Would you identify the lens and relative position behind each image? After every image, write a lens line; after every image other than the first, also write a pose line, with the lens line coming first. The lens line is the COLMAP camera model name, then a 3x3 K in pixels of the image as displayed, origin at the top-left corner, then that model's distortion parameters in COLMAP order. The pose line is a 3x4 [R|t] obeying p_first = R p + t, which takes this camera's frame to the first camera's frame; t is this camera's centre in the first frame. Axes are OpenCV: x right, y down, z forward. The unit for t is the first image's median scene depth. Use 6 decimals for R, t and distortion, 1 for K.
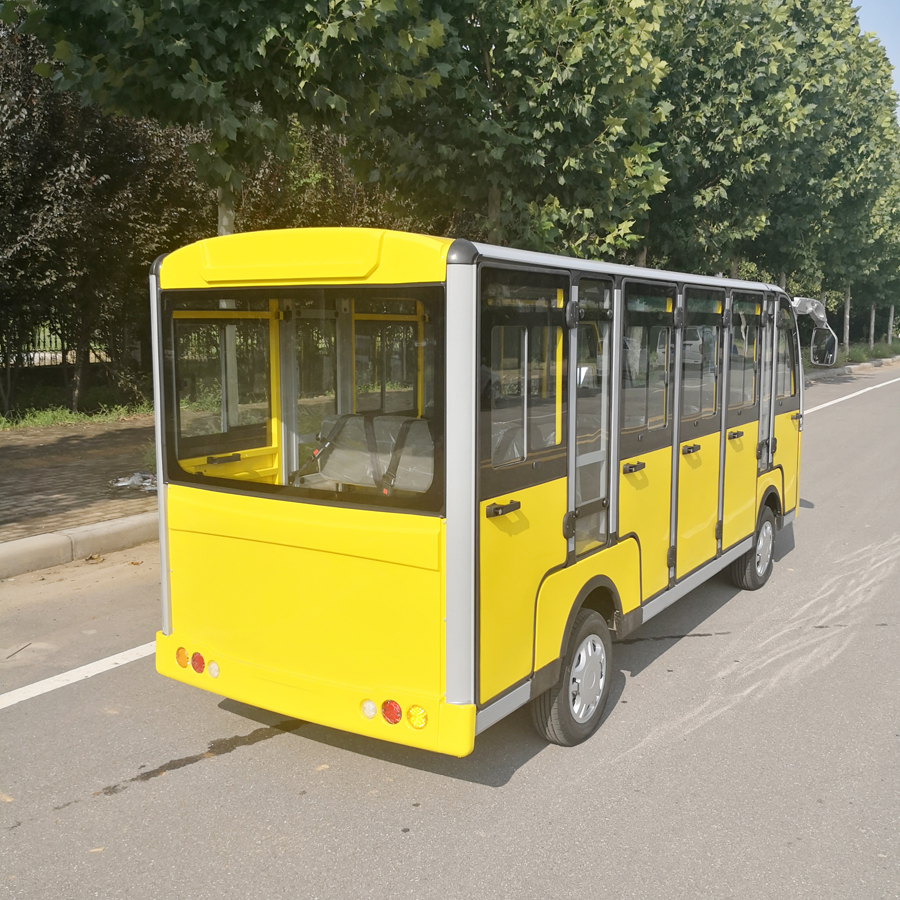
lens RADIAL K [[984.9, 0, 450.0], [0, 984.9, 450.0], [0, 0, 1]] dist [-0.004255, 0.006261]
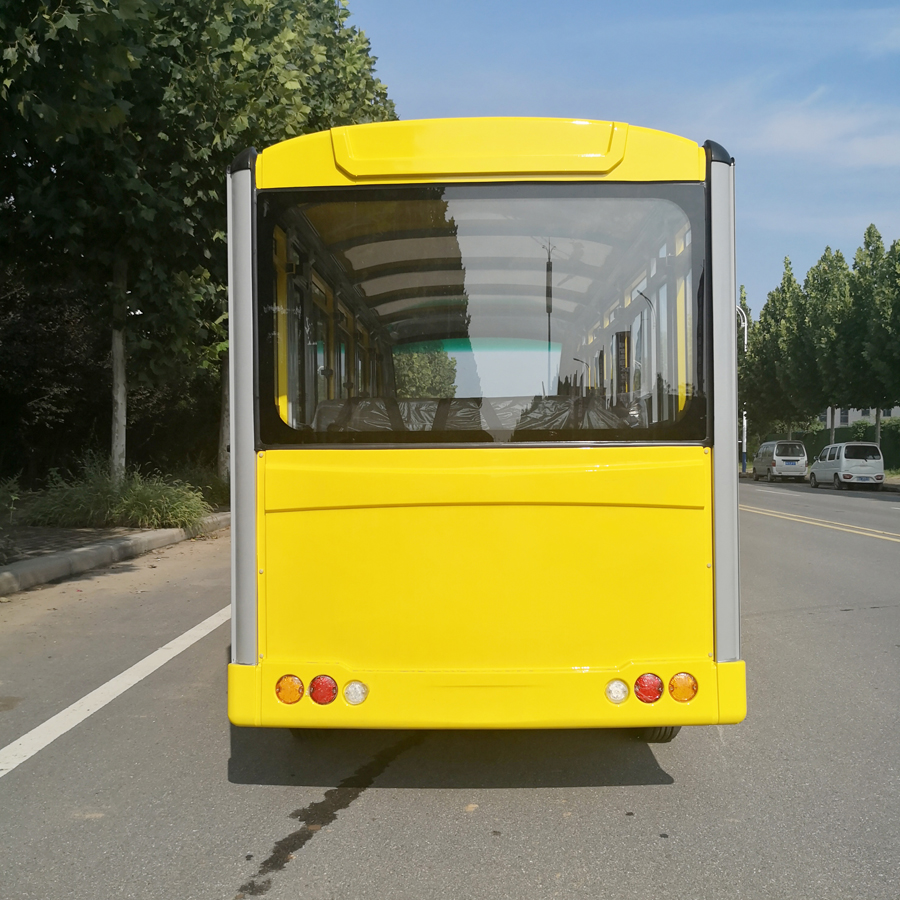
lens RADIAL K [[984.9, 0, 450.0], [0, 984.9, 450.0], [0, 0, 1]] dist [-0.004255, 0.006261]
pose [[0.862906, -0.009915, 0.505267, -0.185405], [0.077075, 0.990693, -0.112190, 0.044048], [-0.499452, 0.135753, 0.855640, 0.104007]]
